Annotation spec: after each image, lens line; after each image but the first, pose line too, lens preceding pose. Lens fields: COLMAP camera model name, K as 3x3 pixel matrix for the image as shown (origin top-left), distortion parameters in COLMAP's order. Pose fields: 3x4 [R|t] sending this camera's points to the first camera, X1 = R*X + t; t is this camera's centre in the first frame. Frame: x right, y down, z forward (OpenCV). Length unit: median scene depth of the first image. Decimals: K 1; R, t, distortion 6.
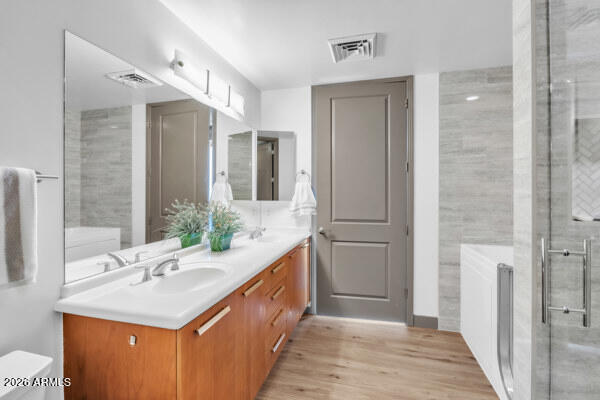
lens RADIAL K [[263.4, 0, 300.4], [0, 263.4, 193.1], [0, 0, 1]] dist [-0.017992, 0.007993]
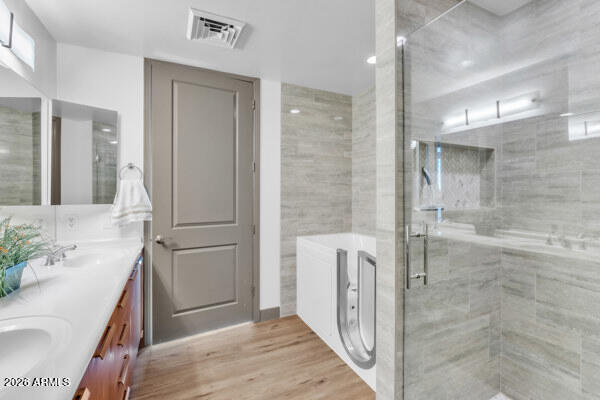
lens RADIAL K [[263.4, 0, 300.4], [0, 263.4, 193.1], [0, 0, 1]] dist [-0.017992, 0.007993]
pose [[0.766563, -0.005702, 0.642144, -0.113850], [0.005559, 0.999982, 0.002243, -0.000081], [-0.642145, 0.001850, 0.766581, 0.105320]]
